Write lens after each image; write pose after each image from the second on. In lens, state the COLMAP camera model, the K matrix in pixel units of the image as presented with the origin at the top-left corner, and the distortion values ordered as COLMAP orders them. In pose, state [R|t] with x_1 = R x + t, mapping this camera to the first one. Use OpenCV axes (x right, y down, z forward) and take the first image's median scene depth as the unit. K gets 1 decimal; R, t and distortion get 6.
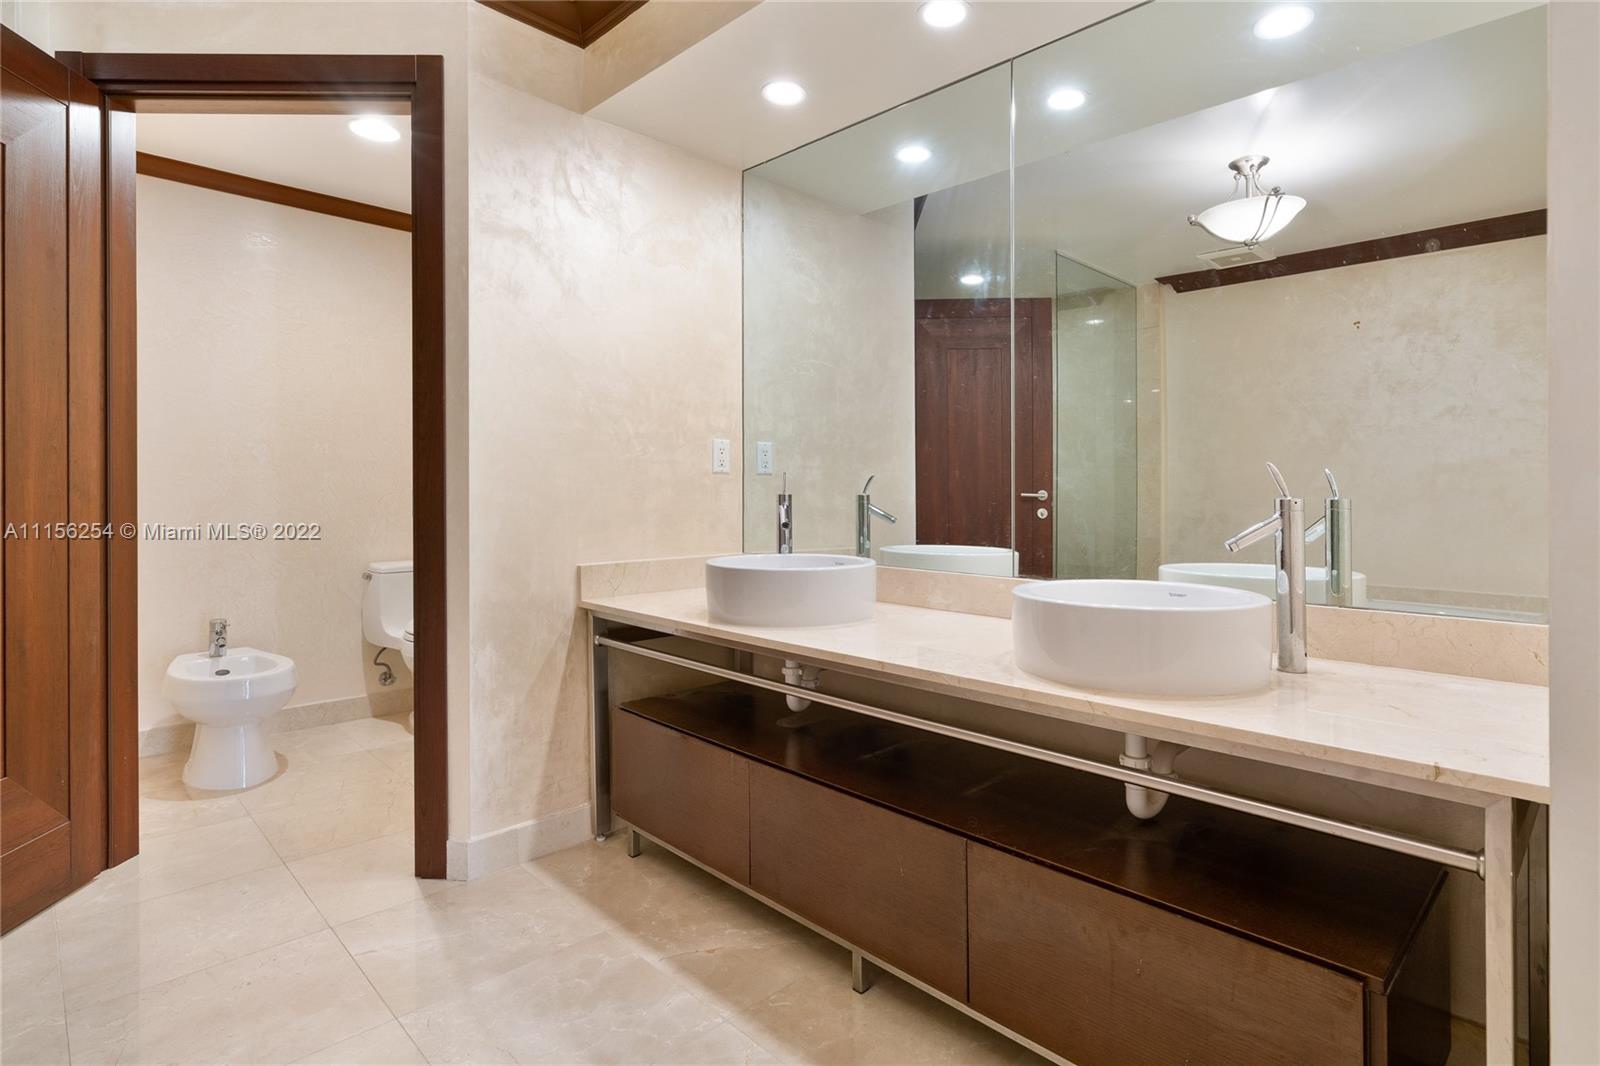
lens RADIAL K [[828.3, 0, 834.0], [0, 828.3, 490.3], [0, 0, 1]] dist [-0.003641, -0.000092]
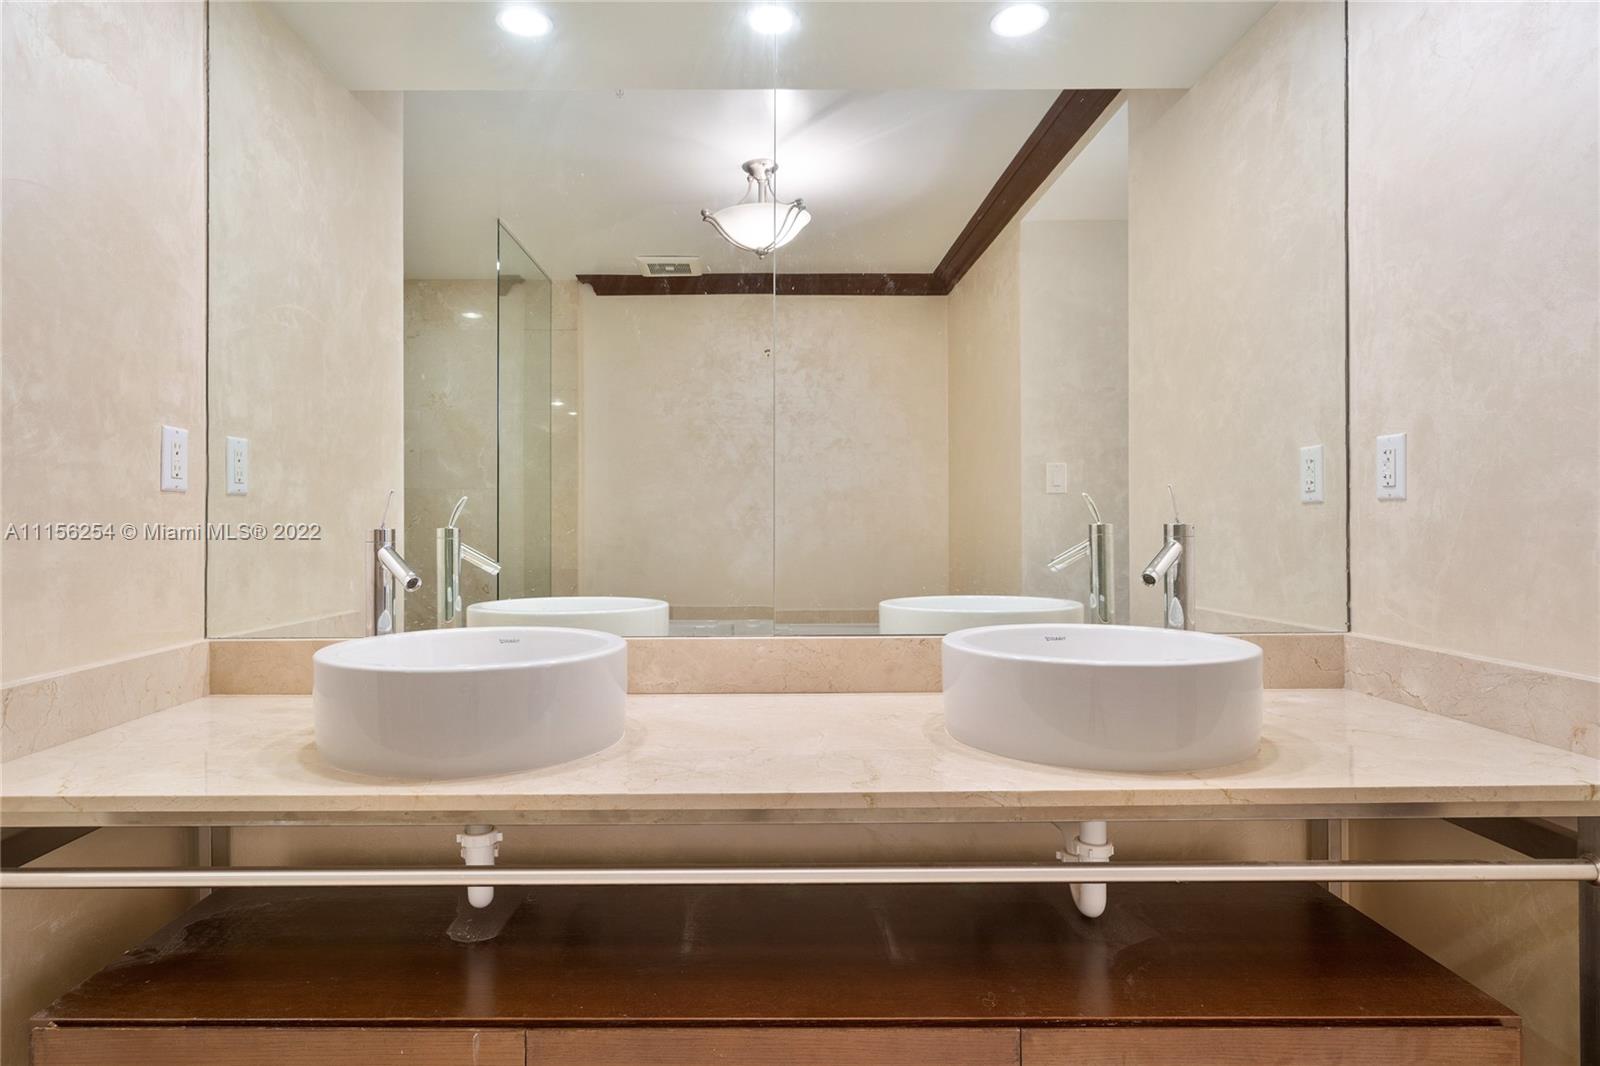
lens RADIAL K [[940.2, 0, 758.2], [0, 940.2, 485.9], [0, 0, 1]] dist [0.033304, 0.000335]
pose [[0.713897, 0.016162, 0.700065, -0.268089], [0.011276, 0.999339, -0.034571, 0.000742], [-0.700160, 0.032574, 0.713242, 0.283703]]
